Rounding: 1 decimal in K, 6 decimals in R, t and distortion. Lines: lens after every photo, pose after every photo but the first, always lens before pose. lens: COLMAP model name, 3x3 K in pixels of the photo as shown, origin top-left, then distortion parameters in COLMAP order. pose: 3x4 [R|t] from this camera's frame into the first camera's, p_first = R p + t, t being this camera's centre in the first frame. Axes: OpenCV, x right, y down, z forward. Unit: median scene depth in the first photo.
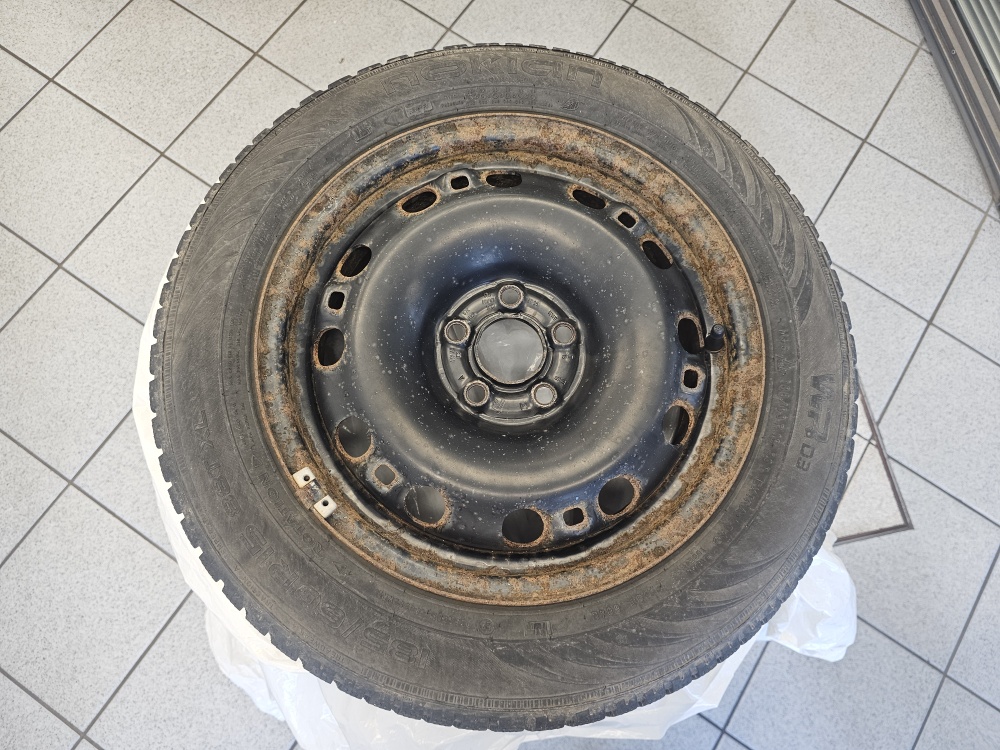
lens RADIAL K [[658.5, 0, 491.4], [0, 658.5, 373.8], [0, 0, 1]] dist [0.062710, -0.068680]
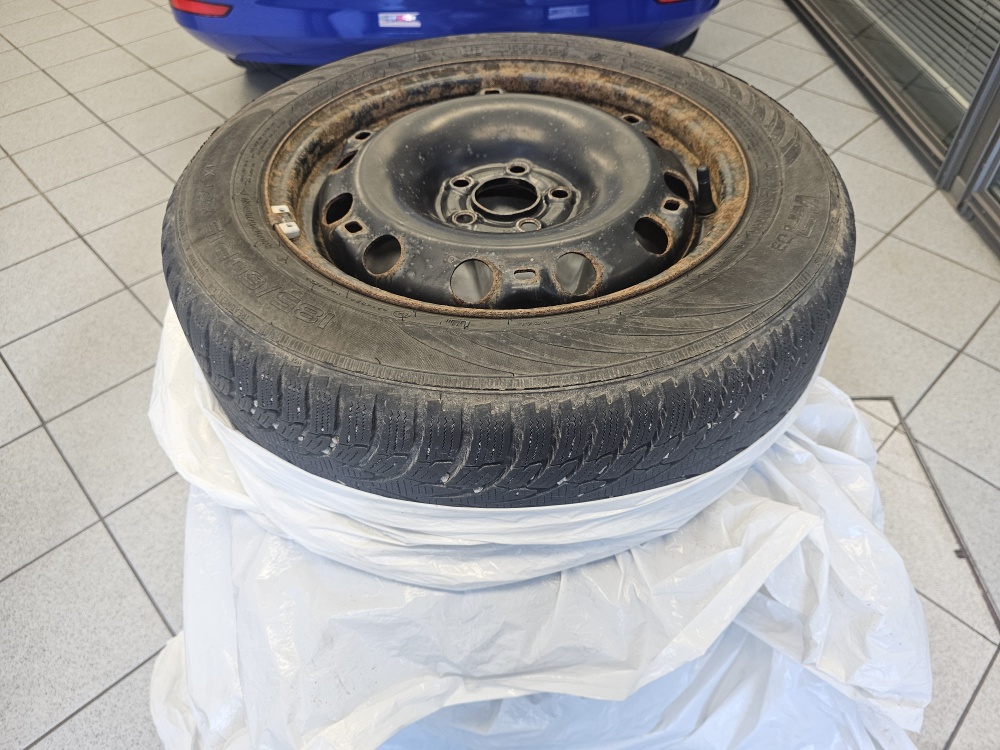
lens RADIAL K [[668.3, 0, 500.7], [0, 668.3, 381.8], [0, 0, 1]] dist [0.060230, -0.065787]
pose [[0.973622, 0.114767, -0.197203, 0.269069], [-0.194997, 0.867317, -0.457971, 0.721474], [0.118477, 0.484344, 0.866818, 0.209869]]
